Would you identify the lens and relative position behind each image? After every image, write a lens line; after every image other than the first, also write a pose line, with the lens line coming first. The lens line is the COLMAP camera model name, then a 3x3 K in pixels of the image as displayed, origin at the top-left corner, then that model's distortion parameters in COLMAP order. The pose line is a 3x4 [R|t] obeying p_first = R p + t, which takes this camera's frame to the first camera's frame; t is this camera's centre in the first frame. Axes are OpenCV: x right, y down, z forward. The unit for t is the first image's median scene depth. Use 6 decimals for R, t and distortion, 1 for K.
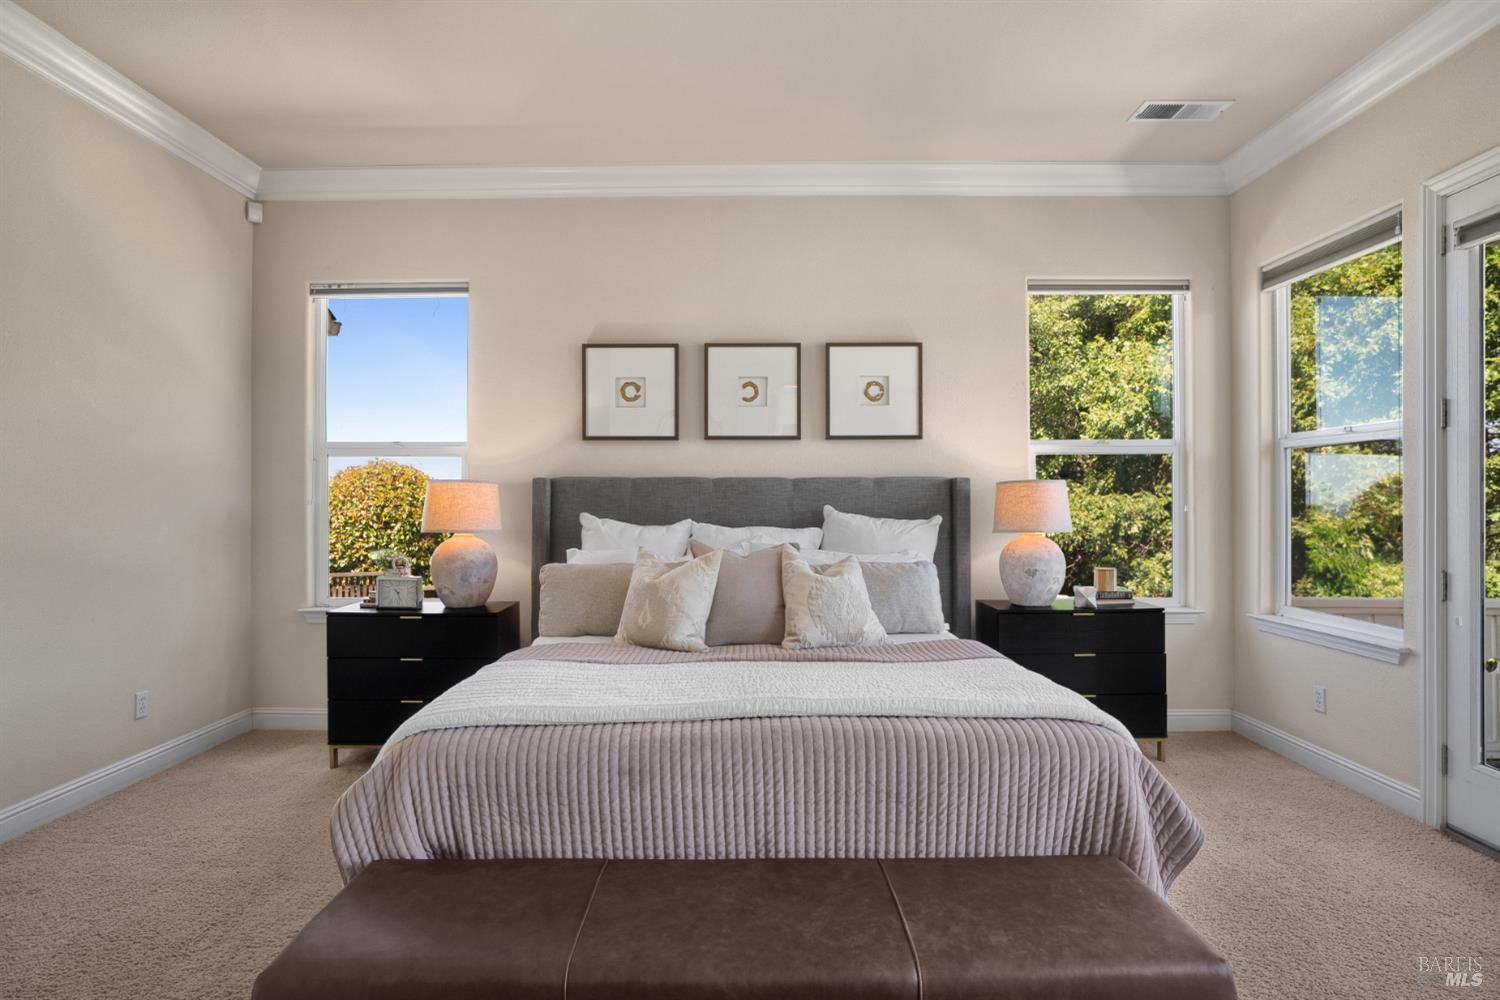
lens RADIAL K [[797.6, 0, 749.9], [0, 797.6, 505.6], [0, 0, 1]] dist [-0.054794, 0.027519]
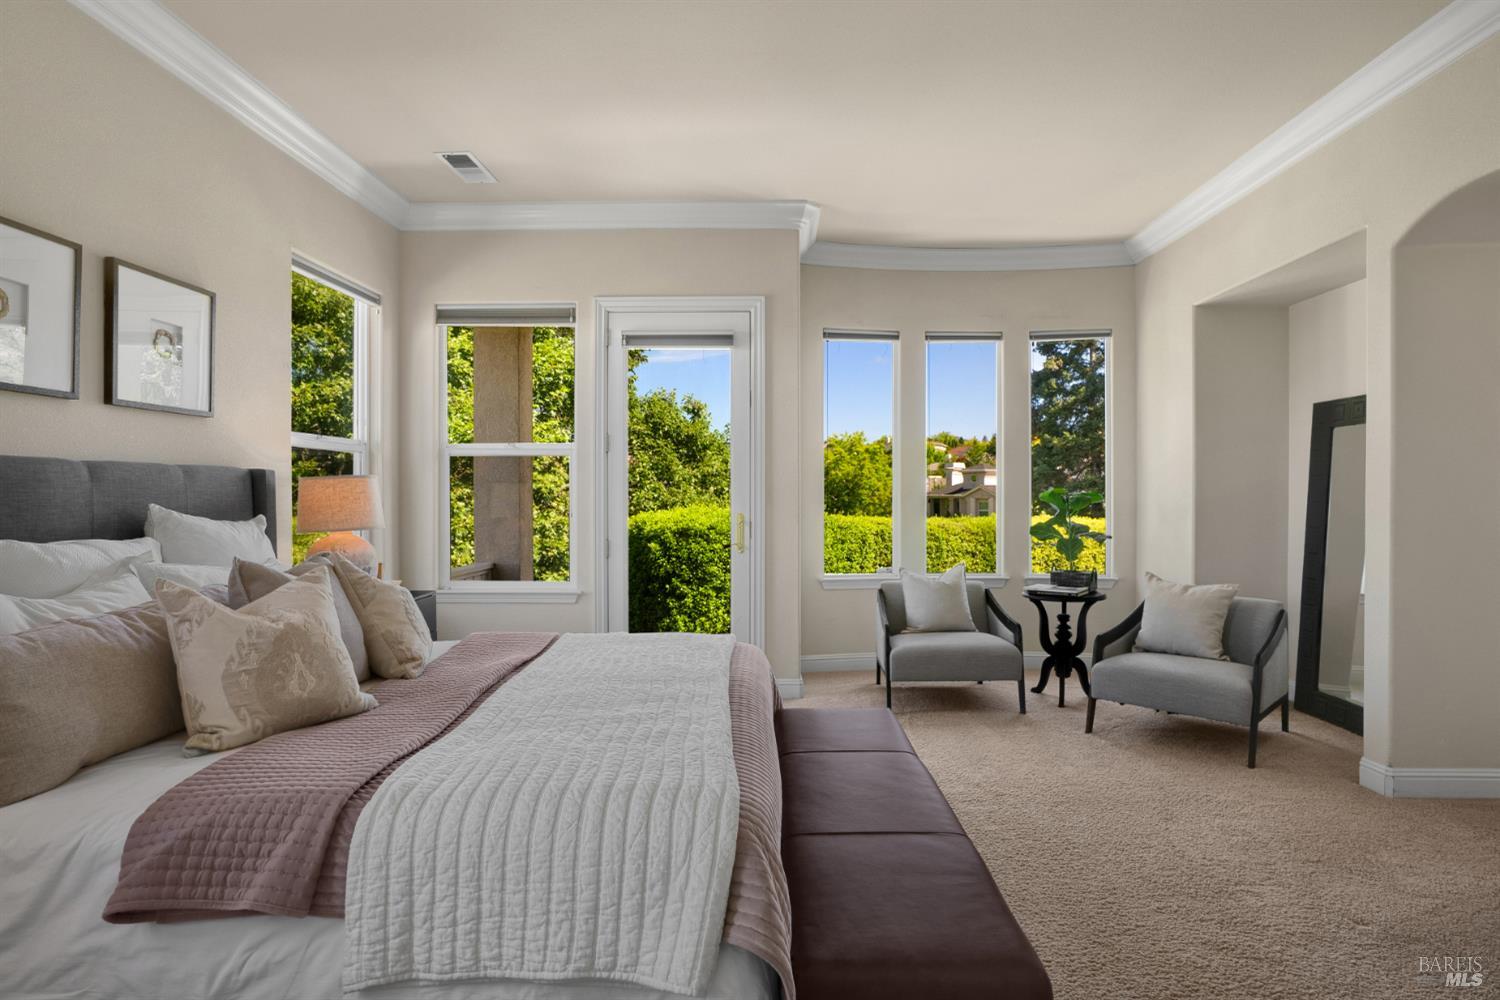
lens RADIAL K [[806.2, 0, 760.5], [0, 806.2, 500.6], [0, 0, 1]] dist [-0.004785, -0.001683]
pose [[0.009440, -0.005092, 0.999942, -0.570962], [0.005348, 0.999973, 0.005042, -0.003811], [-0.999941, 0.005301, 0.009467, 0.468466]]
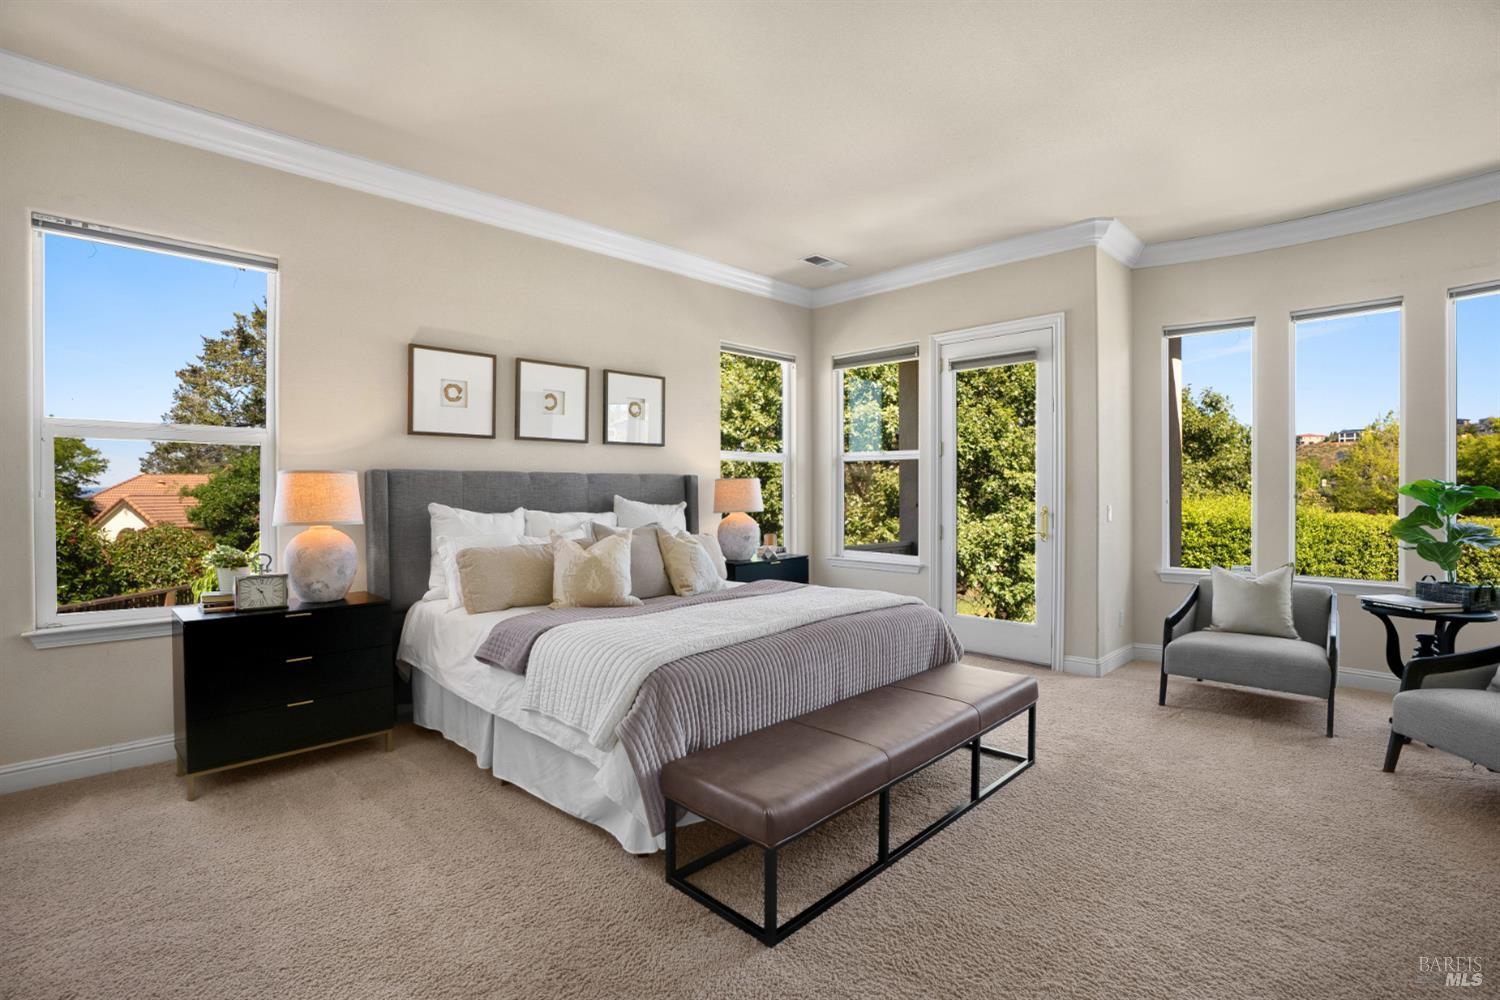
lens RADIAL K [[702.5, 0, 750.0], [0, 702.5, 500.0], [0, 0, 1]] dist [-0.061737, 0.025034]
pose [[0.709068, -0.009390, 0.705078, -0.549360], [0.003541, 0.999946, 0.009755, -0.002569], [-0.705131, -0.004420, 0.709063, 0.028687]]
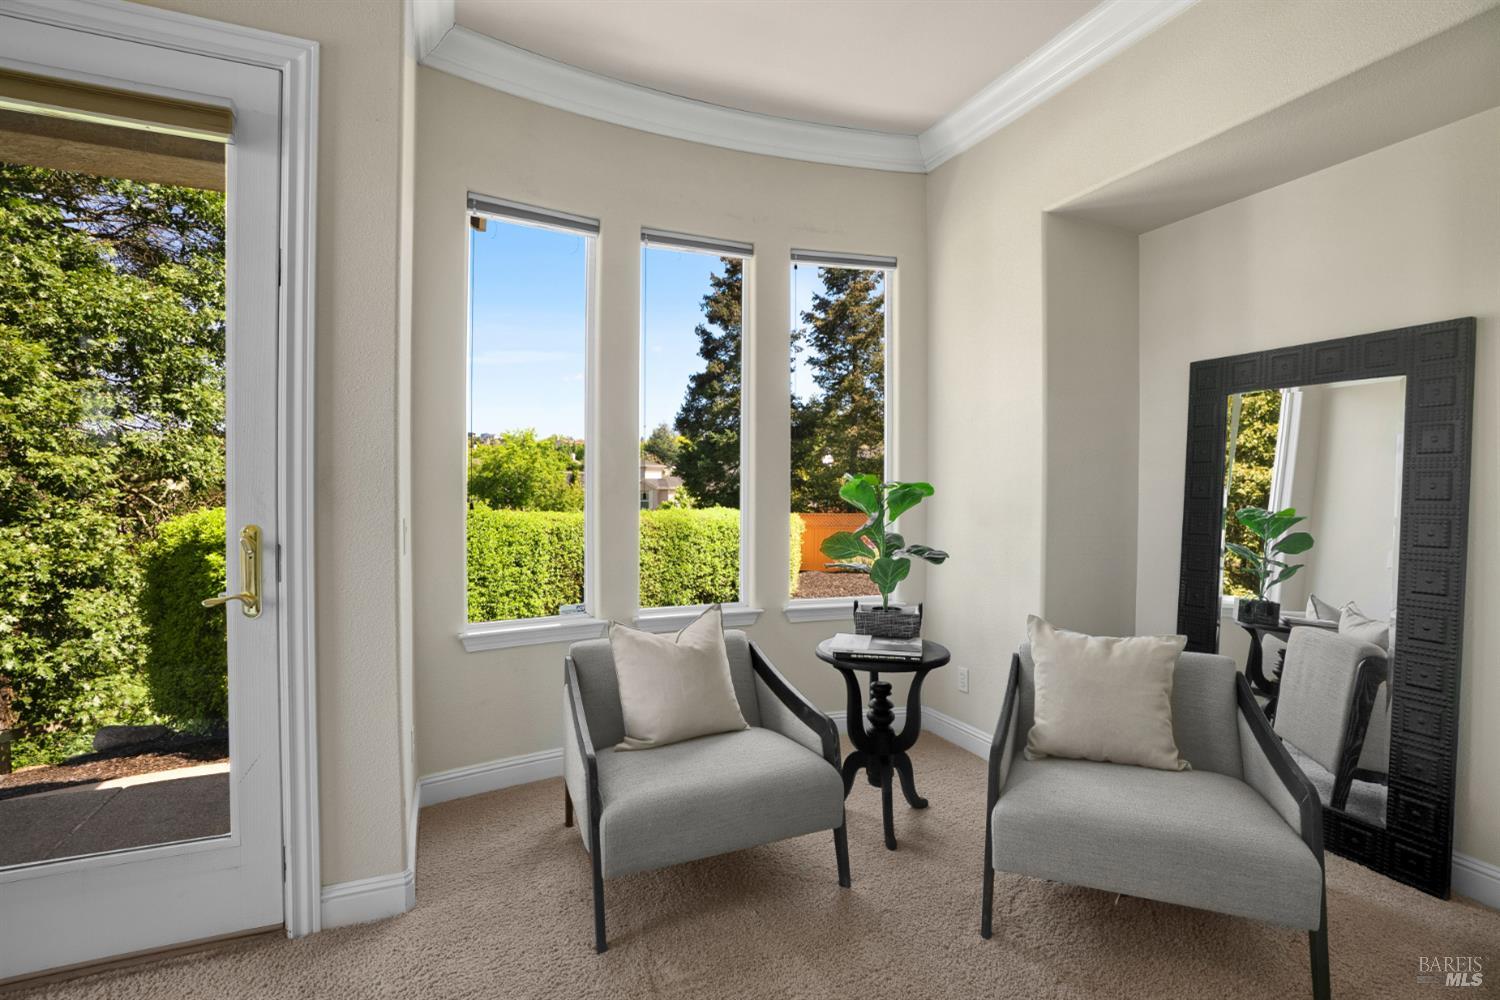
lens RADIAL K [[687.1, 0, 753.9], [0, 687.1, 497.9], [0, 0, 1]] dist [-0.074900, 0.022371]
pose [[-0.415387, -0.013172, 0.909550, 0.103170], [0.000632, 0.999891, 0.014769, -0.003246], [-0.909645, 0.006710, -0.415333, 0.390796]]
